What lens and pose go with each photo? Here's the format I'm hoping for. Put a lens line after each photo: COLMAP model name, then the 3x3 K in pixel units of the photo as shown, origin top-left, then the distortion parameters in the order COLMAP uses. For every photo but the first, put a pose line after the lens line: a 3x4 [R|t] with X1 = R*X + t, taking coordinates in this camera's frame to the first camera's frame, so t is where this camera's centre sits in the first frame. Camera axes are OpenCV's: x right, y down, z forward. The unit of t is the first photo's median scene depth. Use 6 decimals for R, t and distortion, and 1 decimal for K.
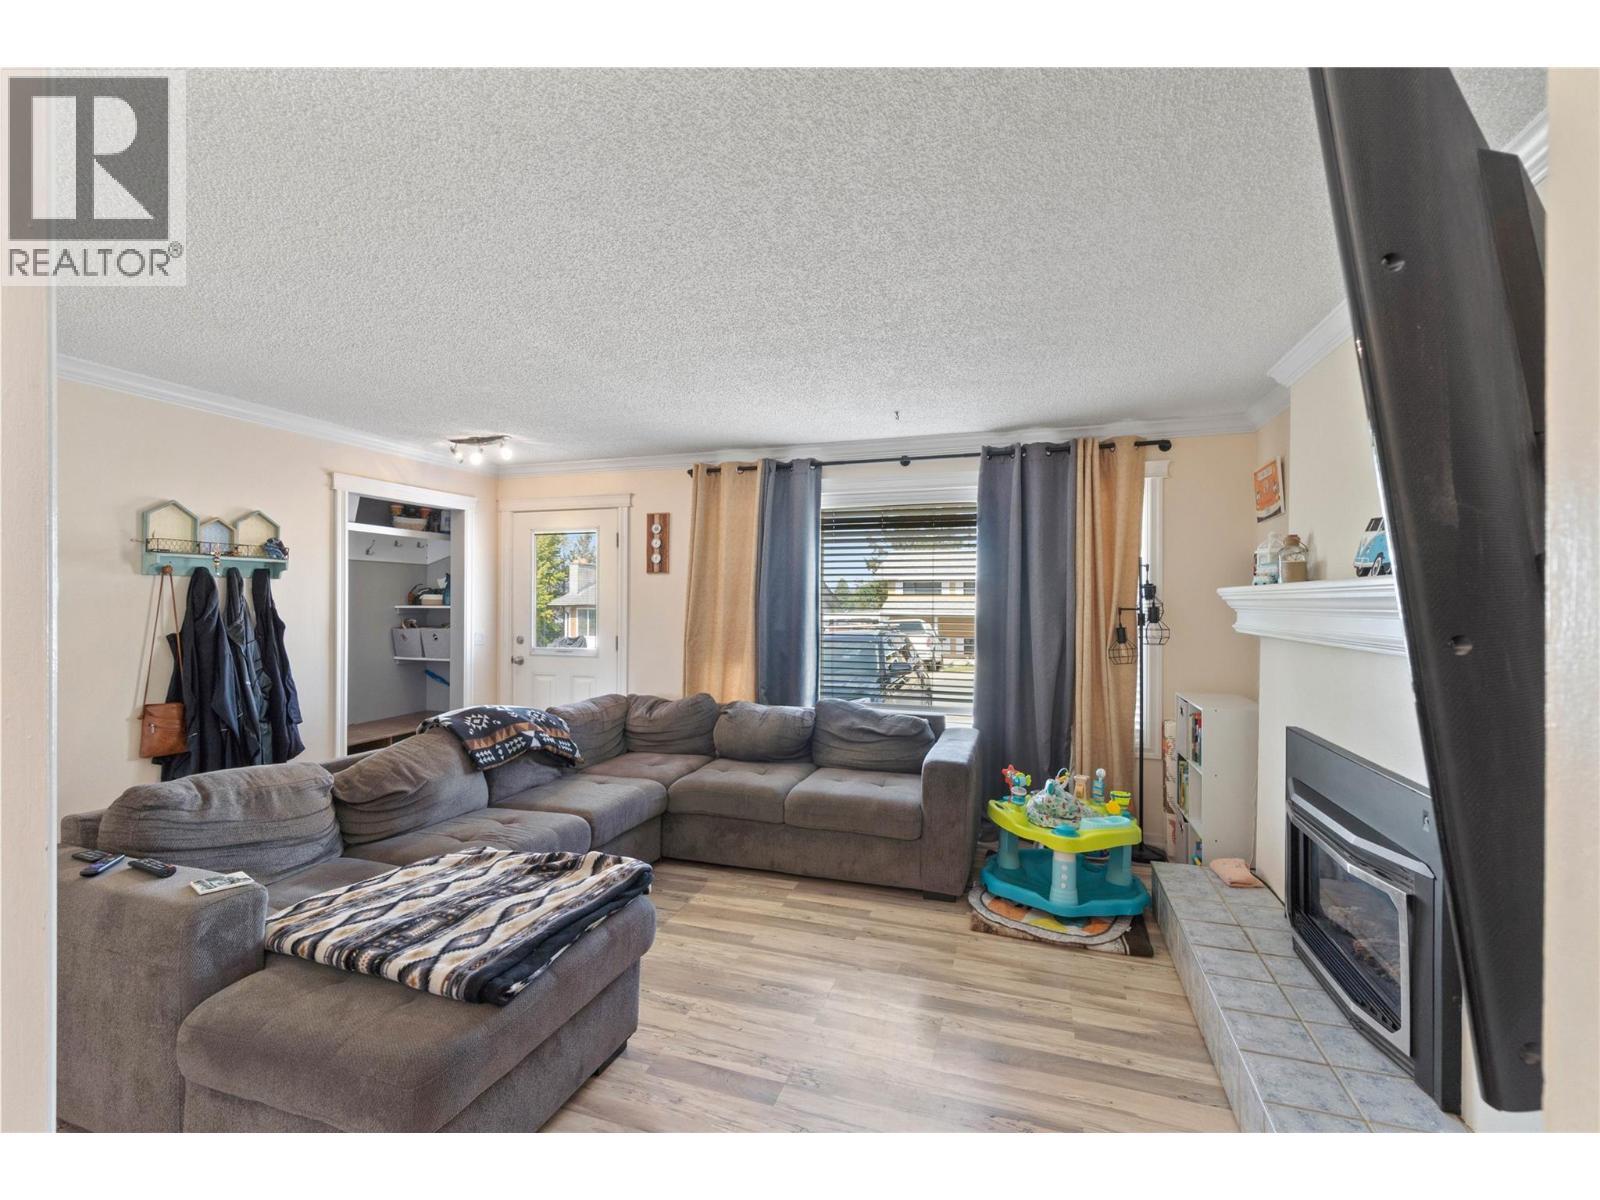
lens RADIAL K [[706.0, 0, 800.0], [0, 706.0, 600.0], [0, 0, 1]] dist [-0.001765, -0.000045]
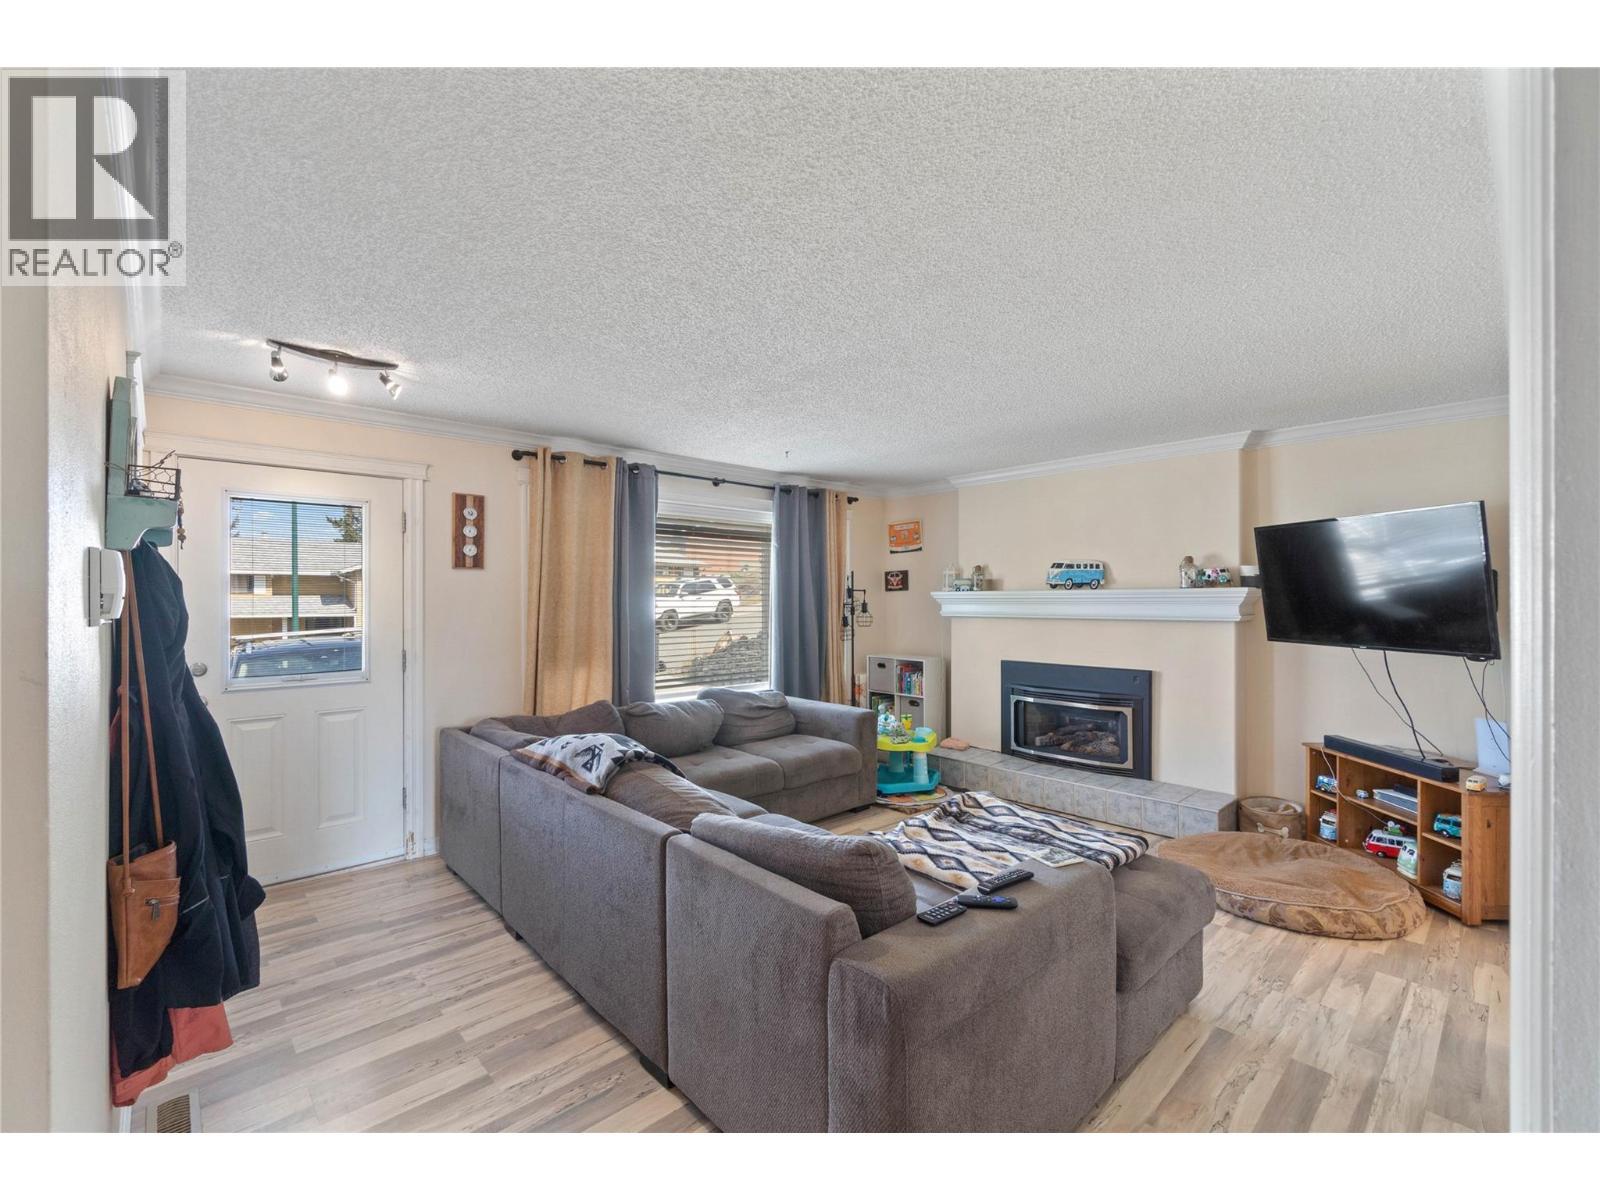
lens RADIAL K [[694.2, 0, 800.0], [0, 694.2, 600.0], [0, 0, 1]] dist [0.000408, -0.000006]
pose [[0.488561, -0.008167, 0.872492, -0.780045], [-0.000025, 0.999956, 0.009374, -0.009903], [-0.872530, -0.004601, 0.488539, 0.301922]]
